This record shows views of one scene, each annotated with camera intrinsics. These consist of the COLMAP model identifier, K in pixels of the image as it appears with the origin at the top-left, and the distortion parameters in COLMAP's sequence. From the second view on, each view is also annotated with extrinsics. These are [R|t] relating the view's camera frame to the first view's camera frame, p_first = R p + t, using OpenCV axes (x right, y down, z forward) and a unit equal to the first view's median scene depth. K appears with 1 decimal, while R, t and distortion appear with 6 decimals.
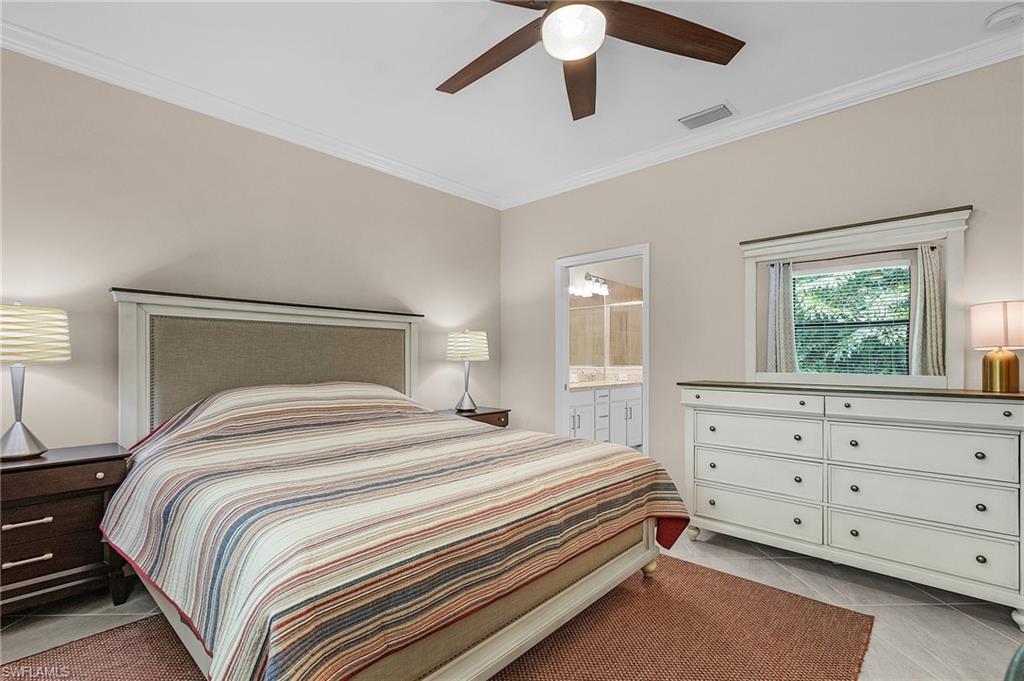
lens RADIAL K [[474.6, 0, 506.3], [0, 474.6, 364.2], [0, 0, 1]] dist [-0.000591, -0.000143]
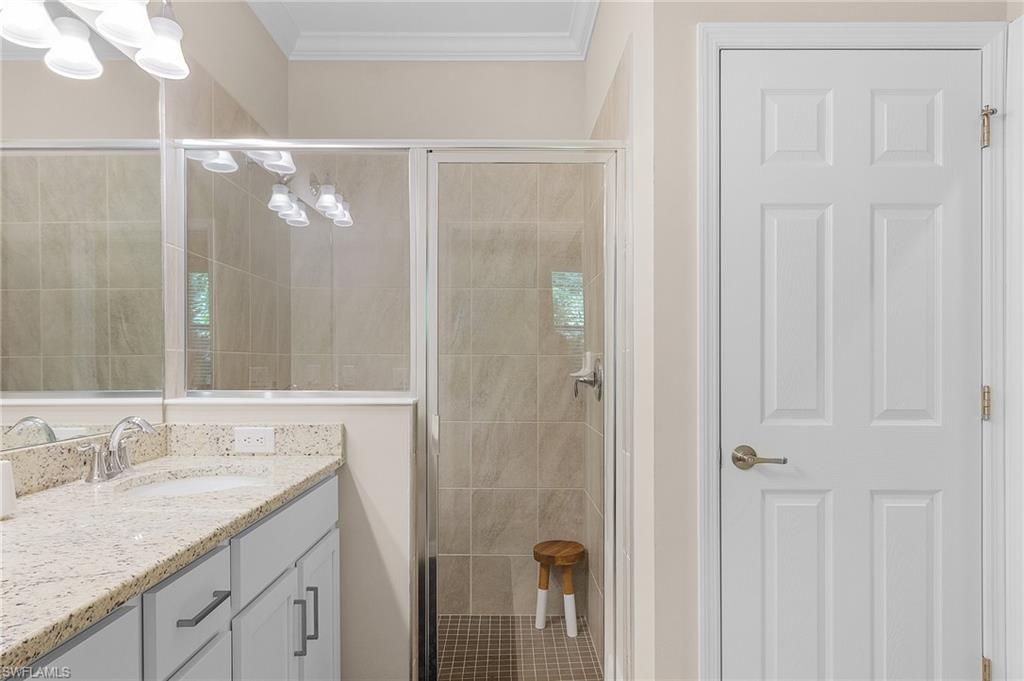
lens RADIAL K [[642.1, 0, 511.6], [0, 642.1, 364.2], [0, 0, 1]] dist [-0.002175, -0.000332]
pose [[0.721061, -0.010504, 0.692792, 0.111070], [0.015835, 0.999874, -0.001322, -0.008264], [-0.692691, 0.011924, 0.721136, 0.649304]]
